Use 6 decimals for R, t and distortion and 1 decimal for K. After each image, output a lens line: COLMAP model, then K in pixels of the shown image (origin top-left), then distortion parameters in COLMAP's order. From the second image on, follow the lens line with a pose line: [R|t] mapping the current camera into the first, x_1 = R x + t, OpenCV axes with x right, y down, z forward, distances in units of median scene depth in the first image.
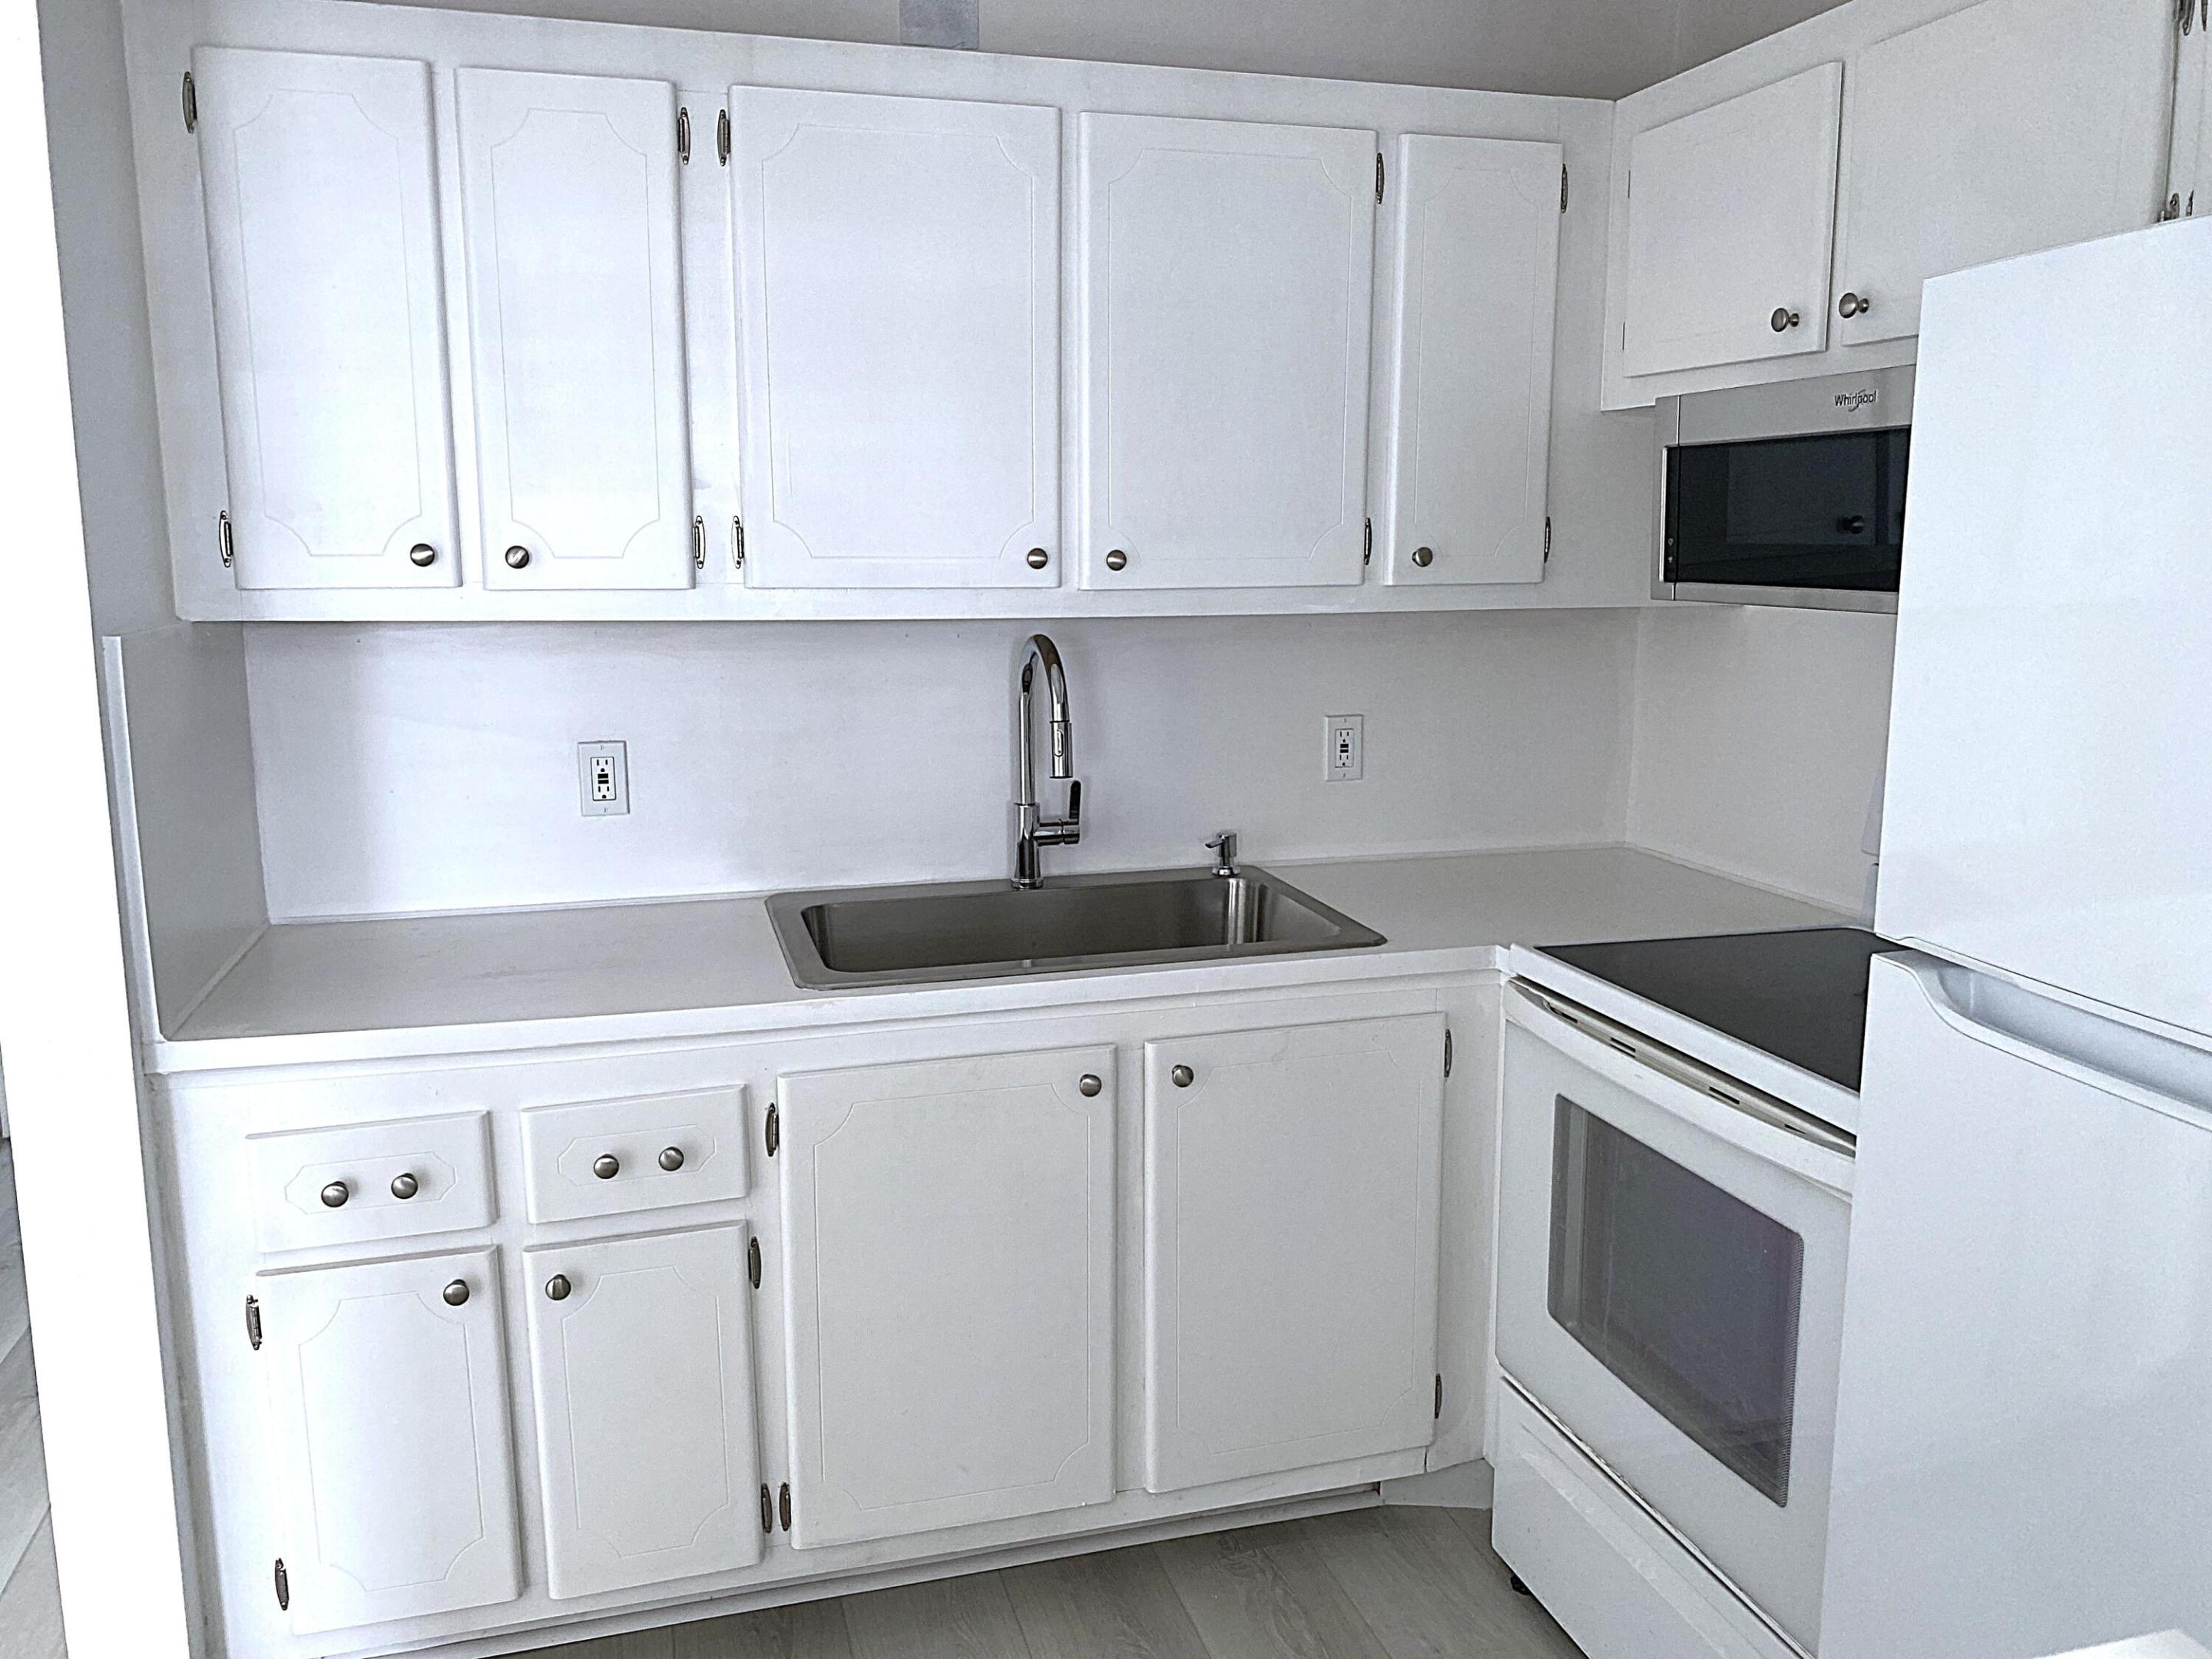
lens RADIAL K [[1649.0, 0, 1207.4], [0, 1649.0, 823.7], [0, 0, 1]] dist [0.000253, -0.000336]
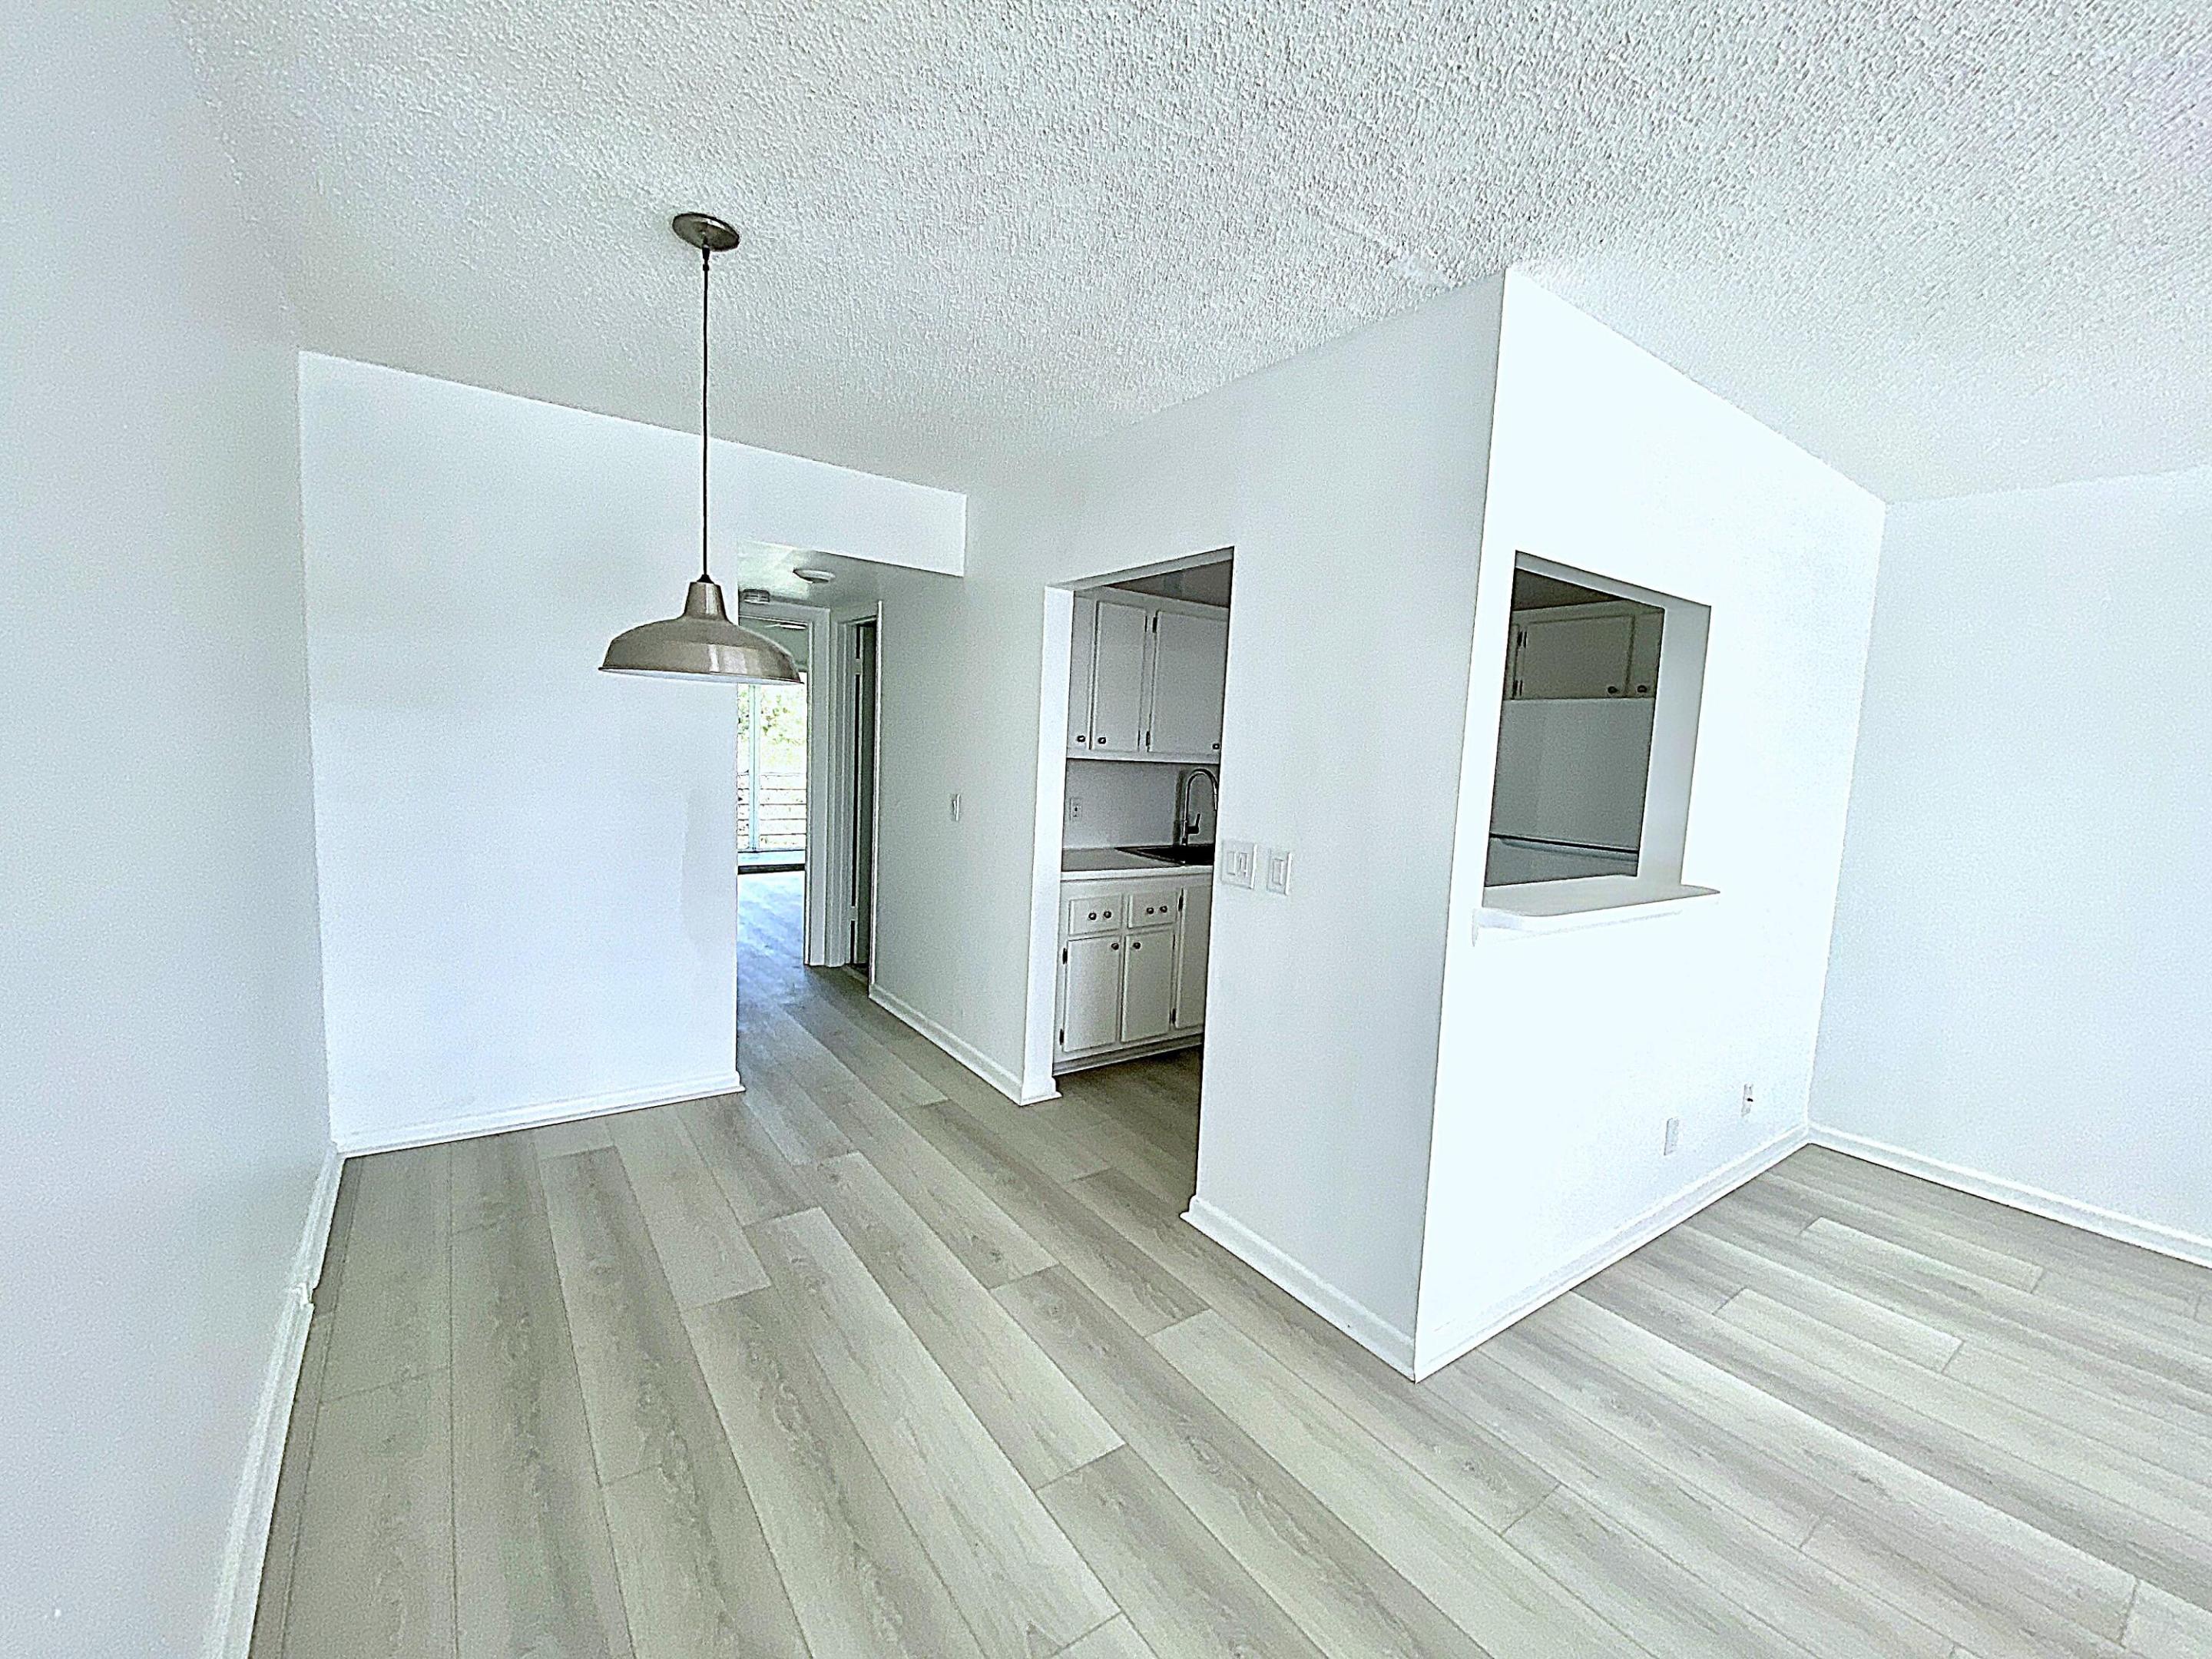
lens RADIAL K [[901.8, 0, 1106.0], [0, 901.8, 829.5], [0, 0, 1]] dist [0.017563, -0.018423]
pose [[0.959374, 0.011995, 0.281883, -0.956946], [0.005166, 0.998181, -0.060059, 0.139966], [-0.282090, 0.059075, 0.957567, -0.816781]]
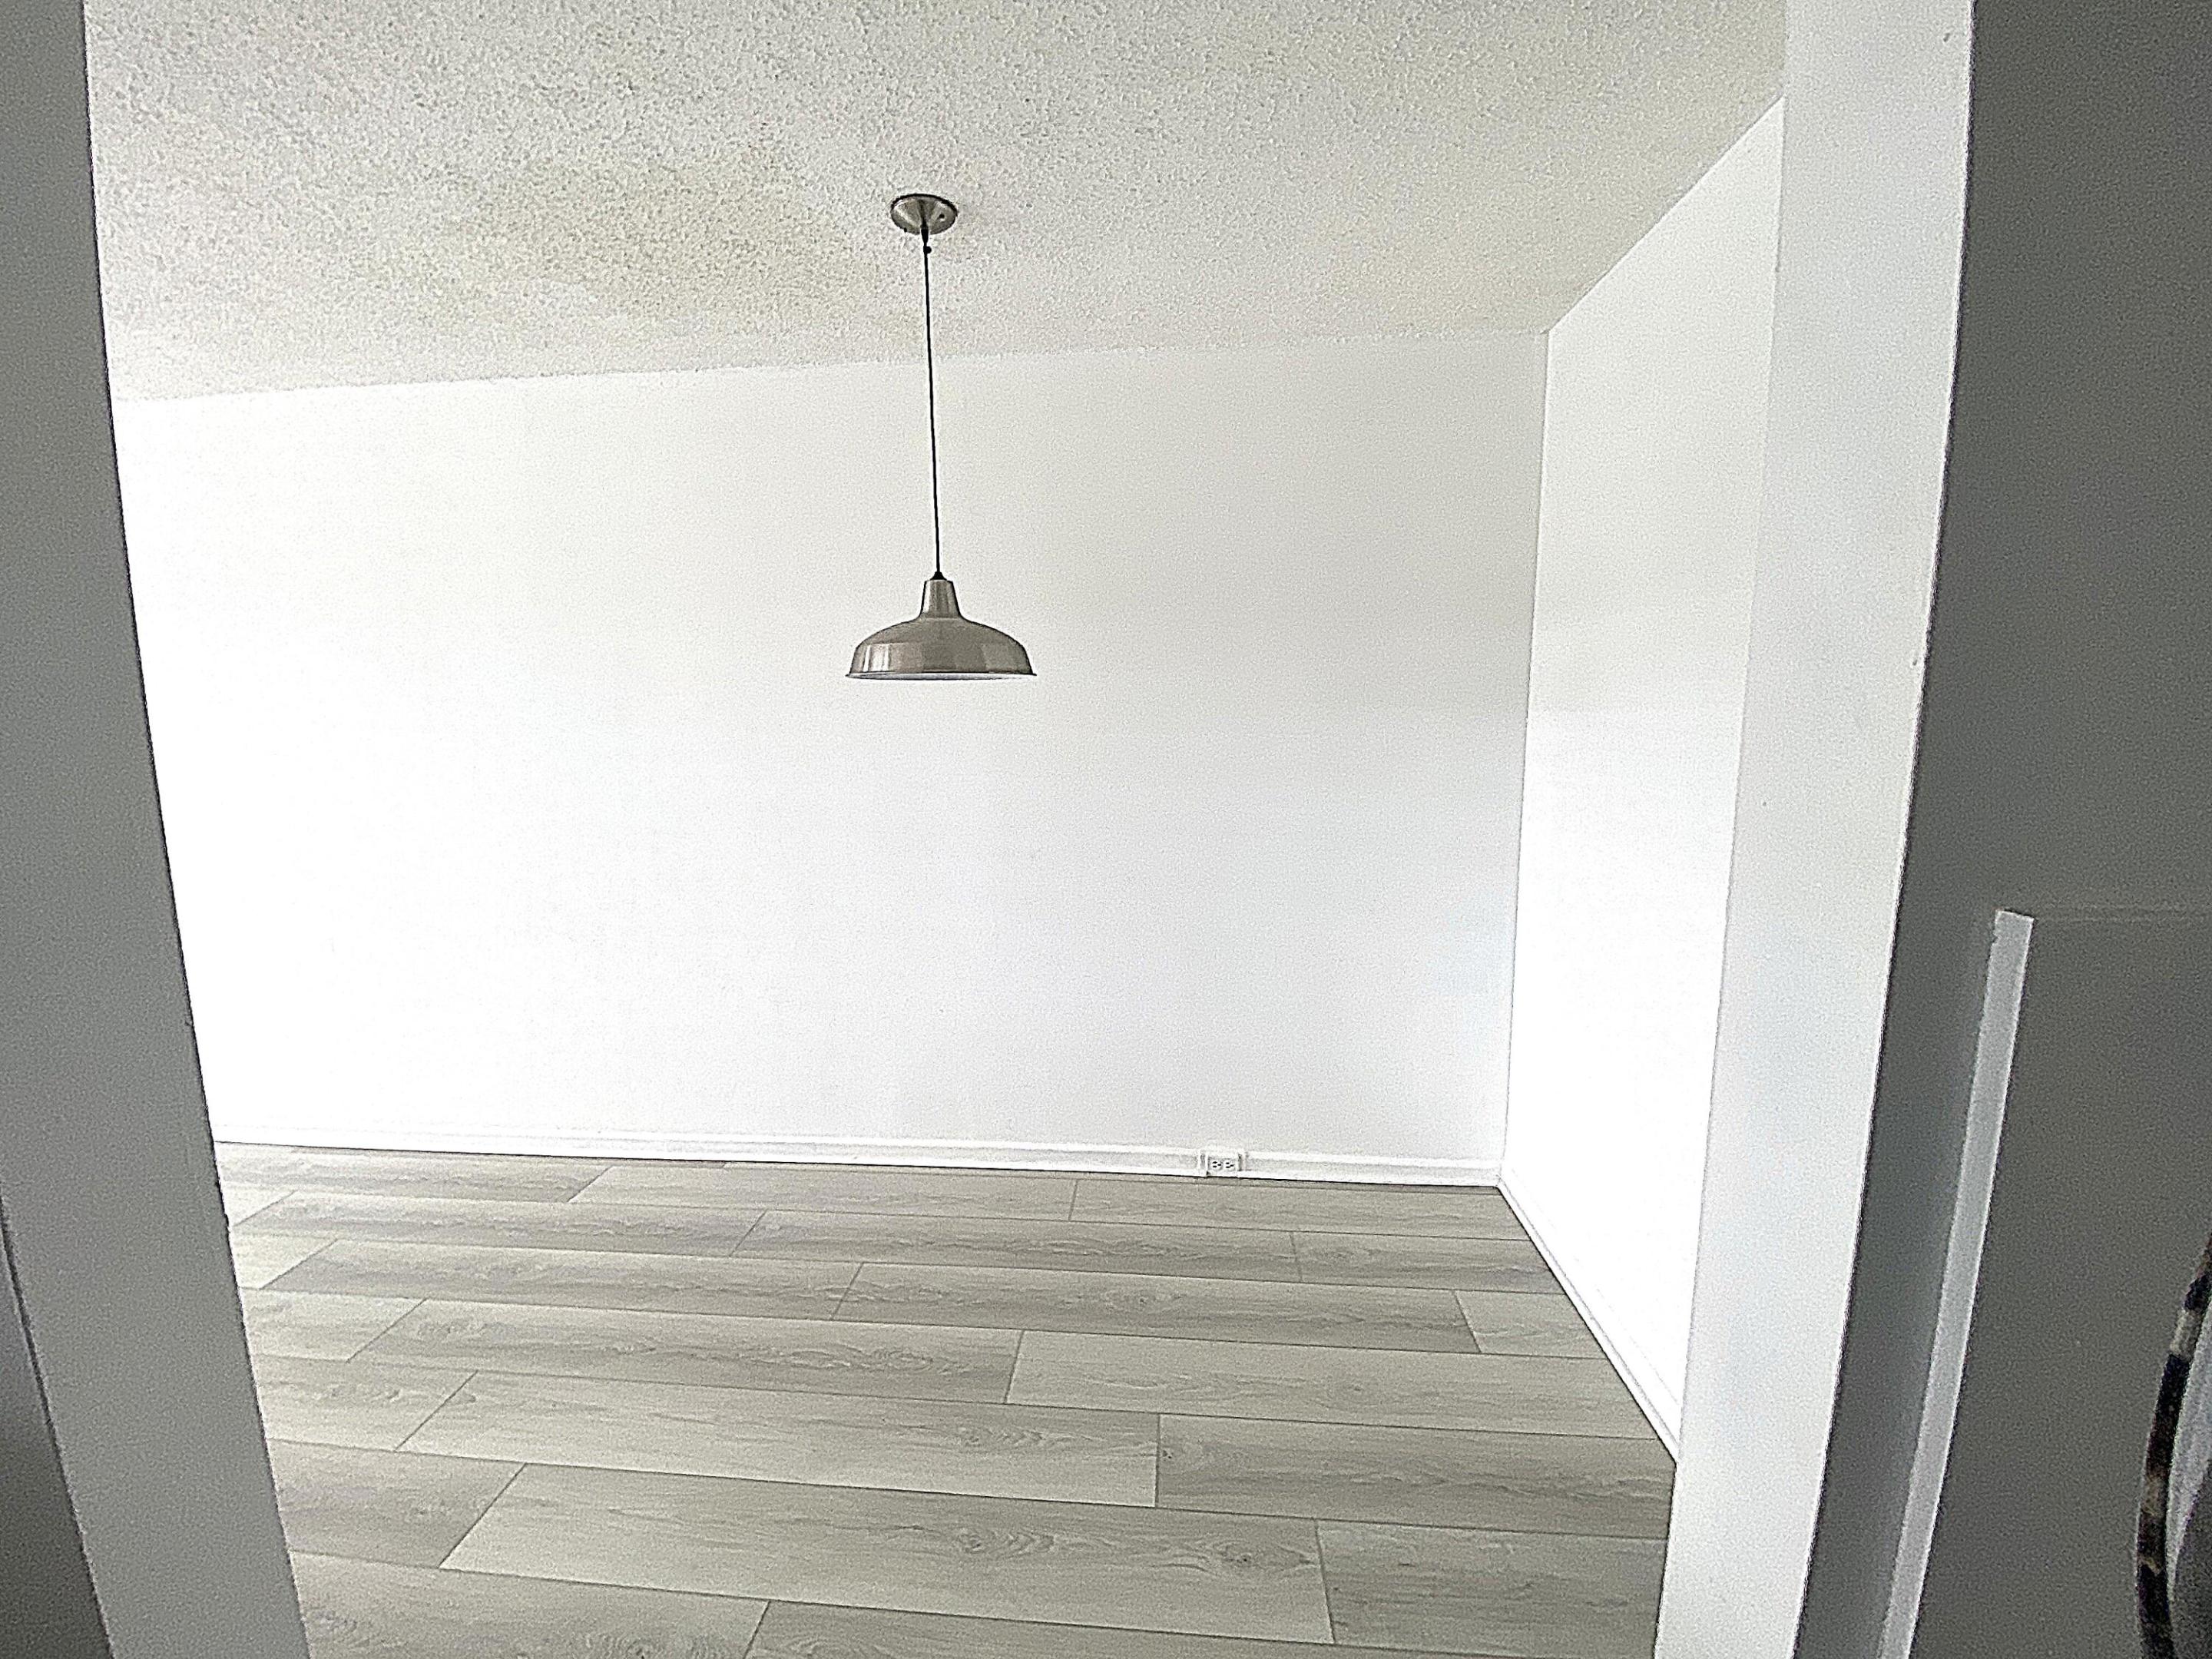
lens RADIAL K [[901.8, 0, 1106.0], [0, 901.8, 829.5], [0, 0, 1]] dist [0.017563, -0.018423]
pose [[-0.409962, 0.128298, -0.903034, -0.308076], [-0.149597, 0.967193, 0.205327, -0.140639], [0.899751, 0.219267, -0.377319, 0.726465]]
